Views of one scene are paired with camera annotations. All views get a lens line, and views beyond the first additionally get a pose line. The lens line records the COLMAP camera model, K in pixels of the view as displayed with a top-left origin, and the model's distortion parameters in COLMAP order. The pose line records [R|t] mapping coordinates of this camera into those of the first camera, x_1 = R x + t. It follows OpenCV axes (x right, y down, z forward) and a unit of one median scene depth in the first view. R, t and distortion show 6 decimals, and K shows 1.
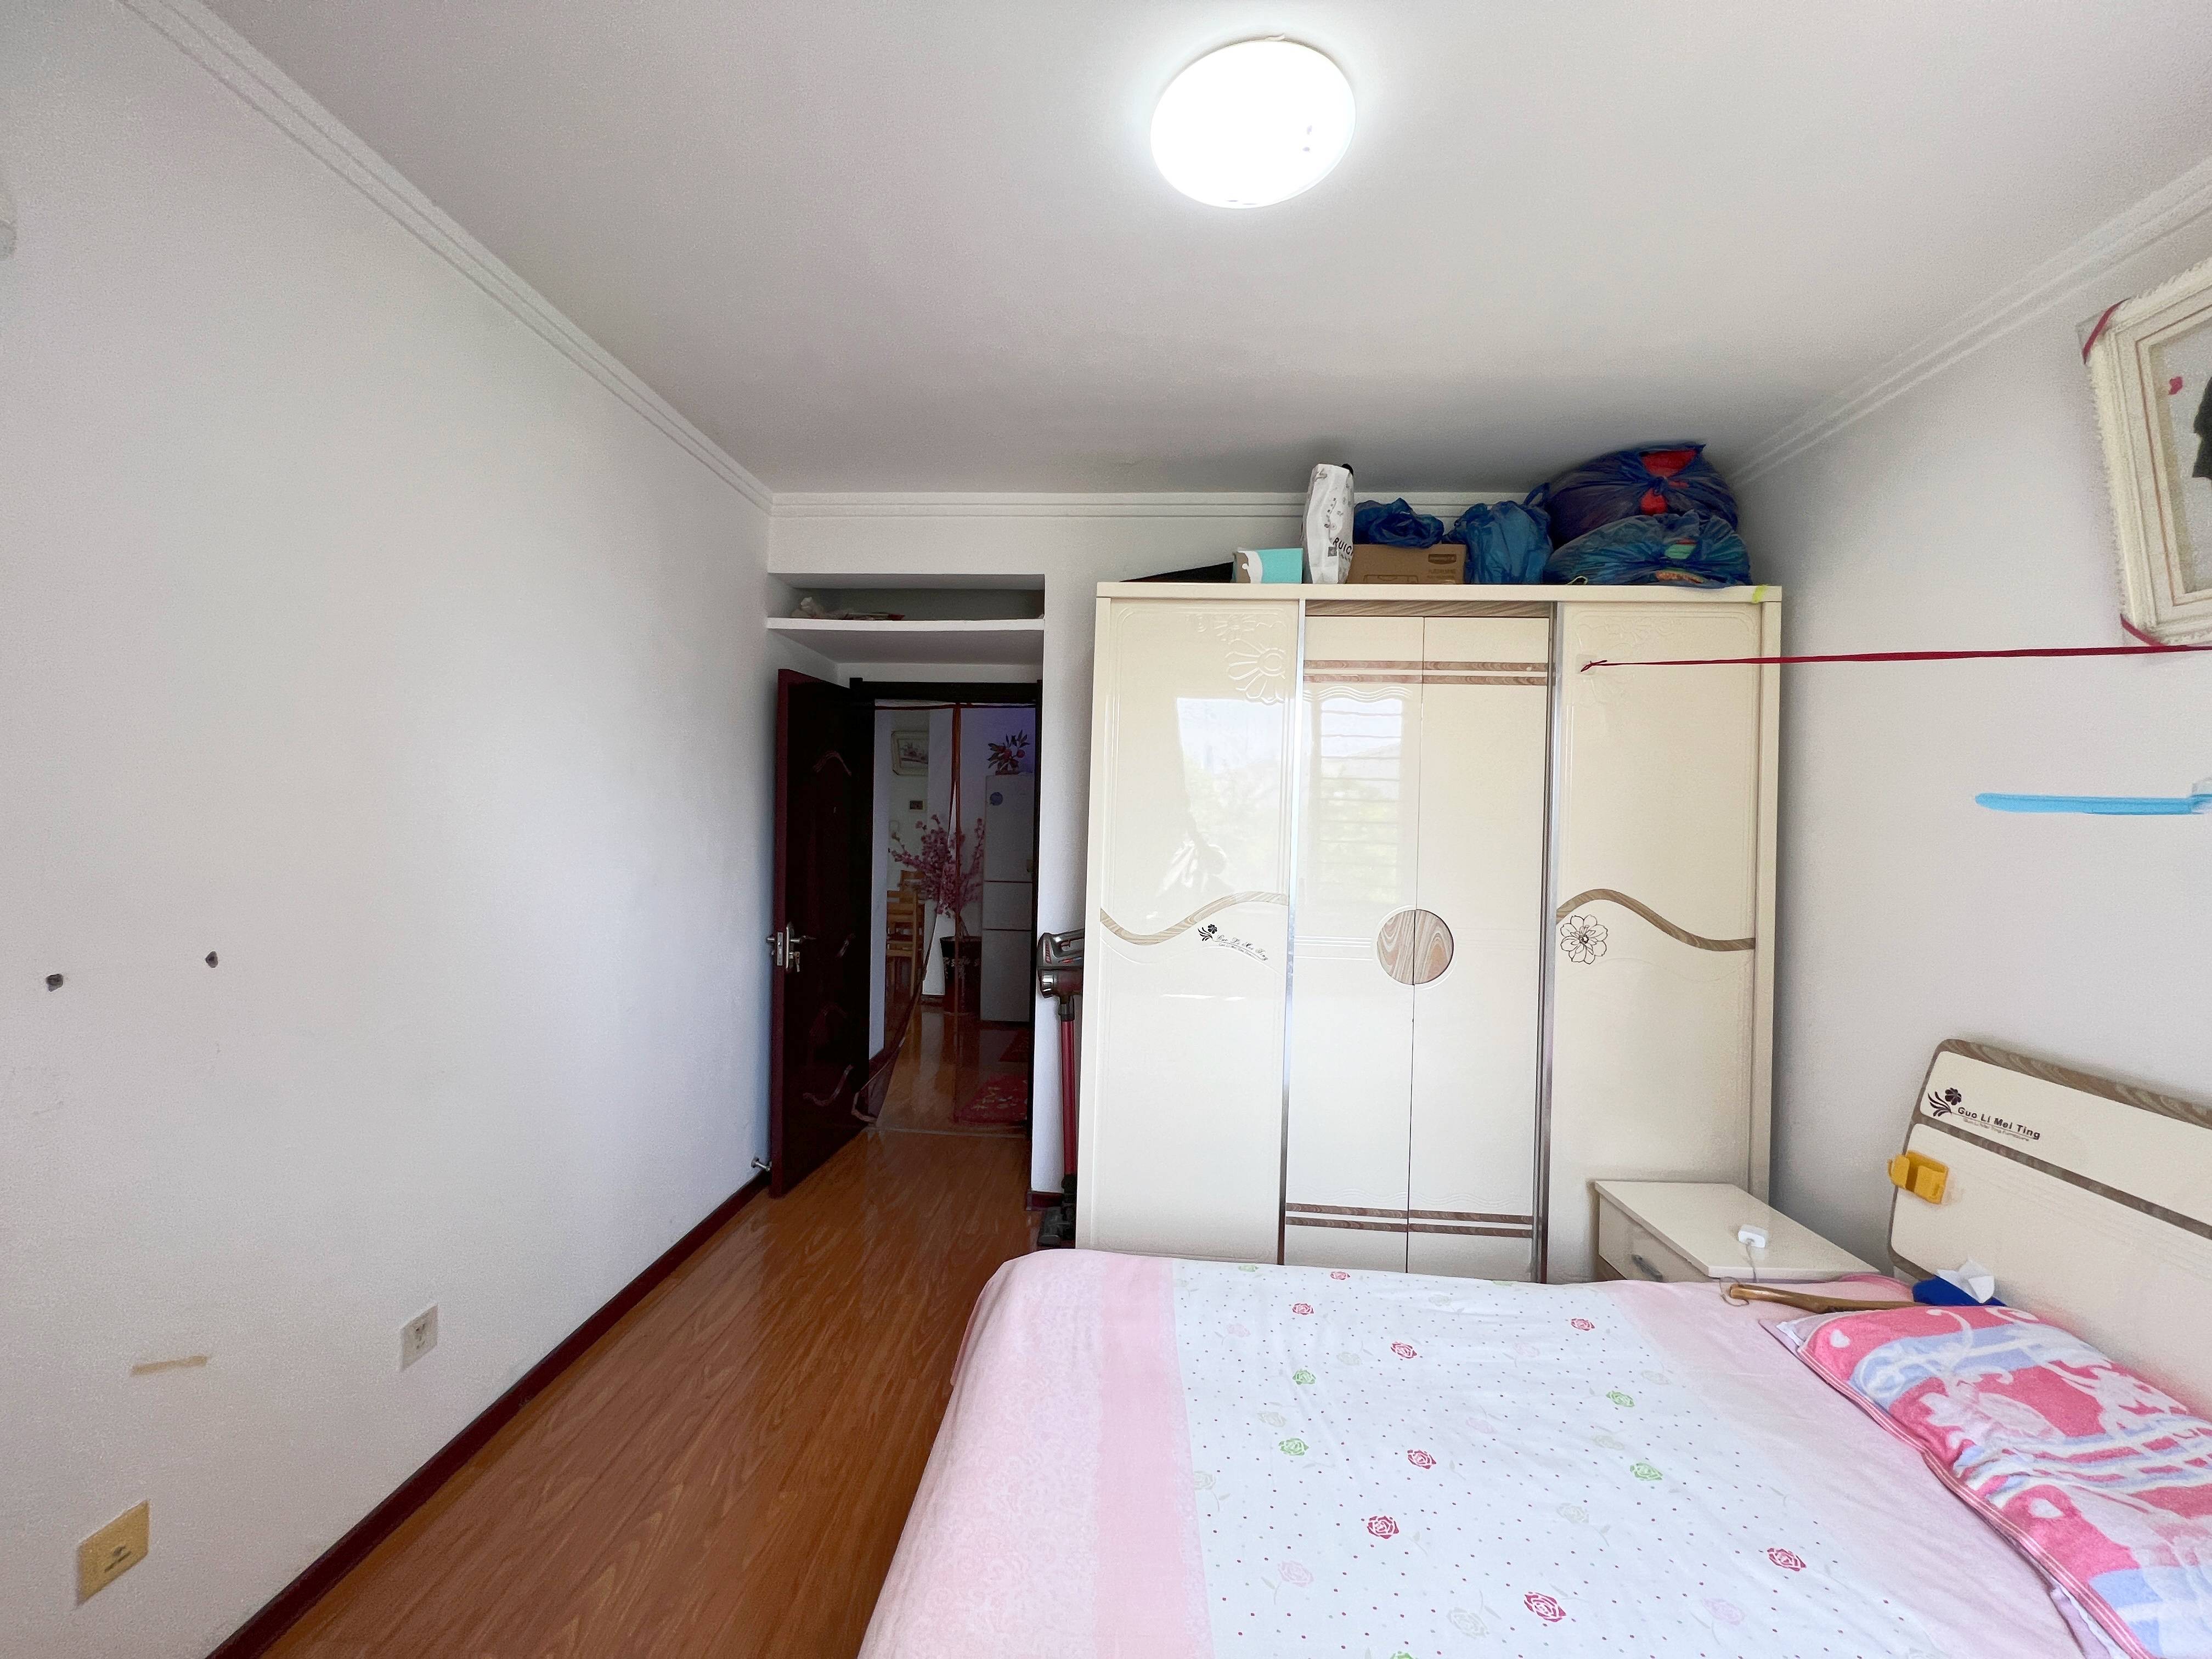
lens RADIAL K [[886.8, 0, 1105.3], [0, 886.8, 830.9], [0, 0, 1]] dist [0.000012, -0.000050]
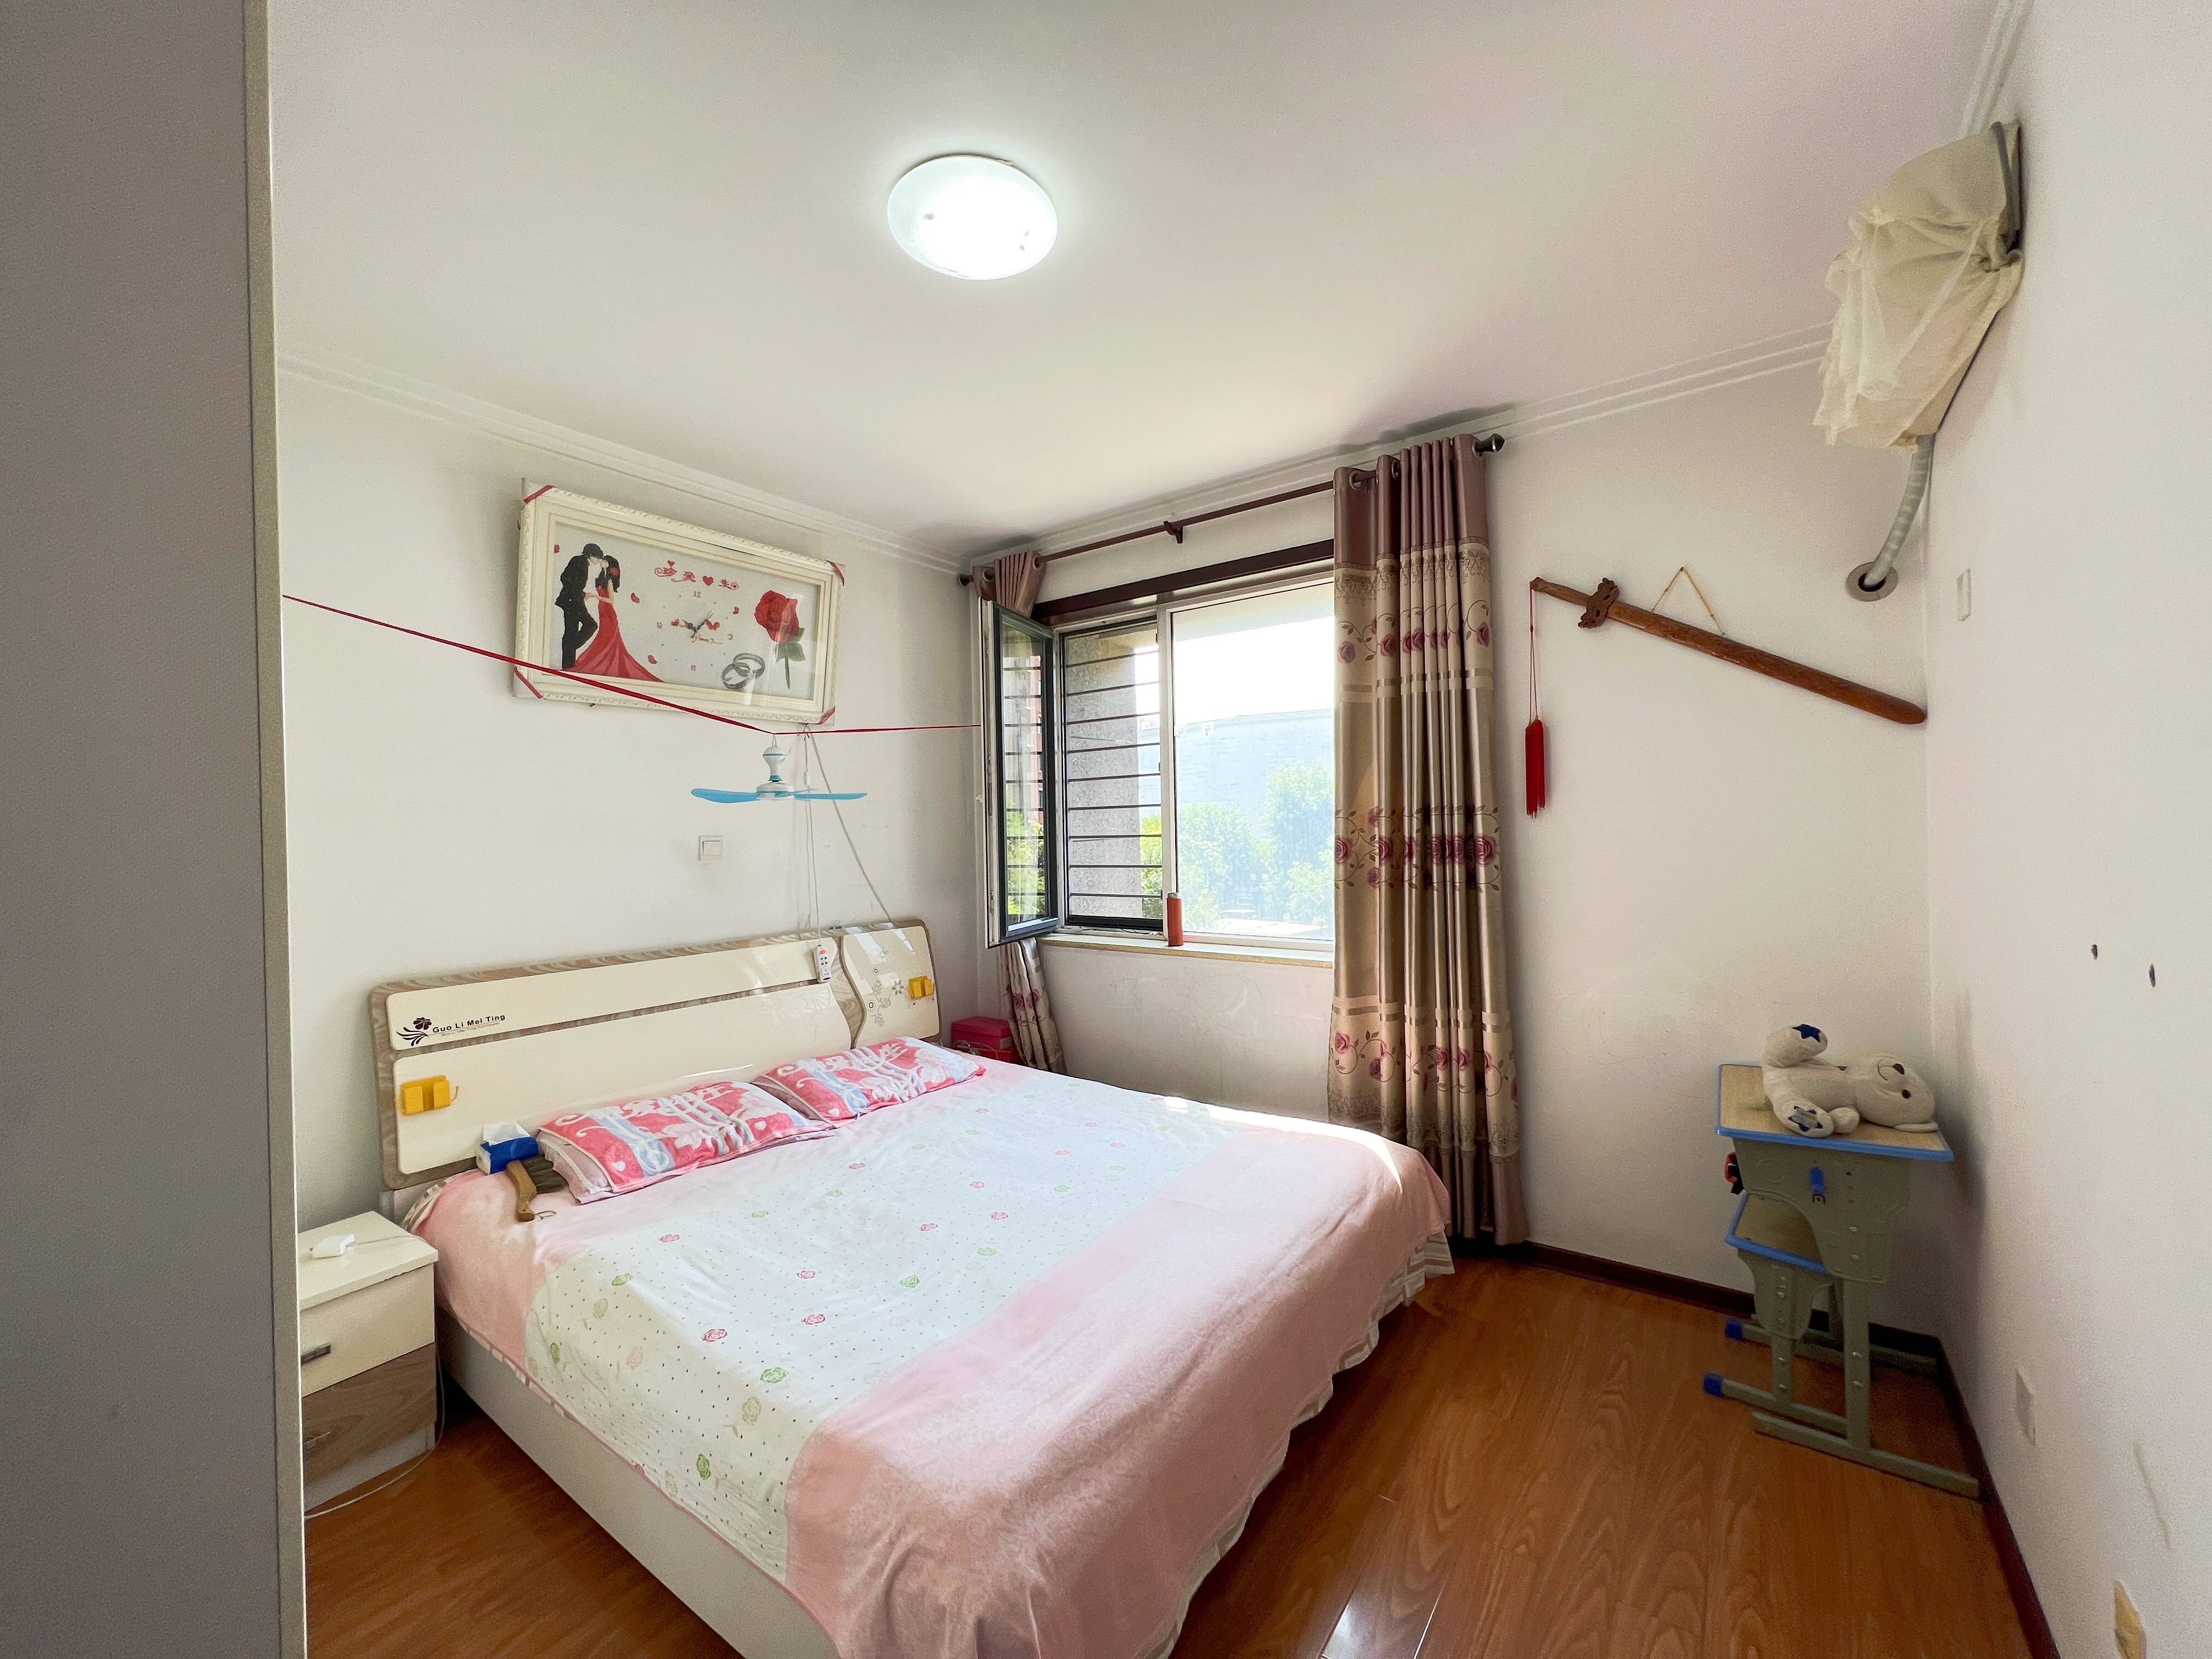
lens RADIAL K [[886.8, 0, 1107.3], [0, 886.8, 822.1], [0, 0, 1]] dist [0.000012, -0.000050]
pose [[-0.845945, -0.005784, 0.533240, -0.609910], [0.007551, 0.999711, 0.022823, -0.000783], [-0.533217, 0.023333, -0.845656, 1.853708]]
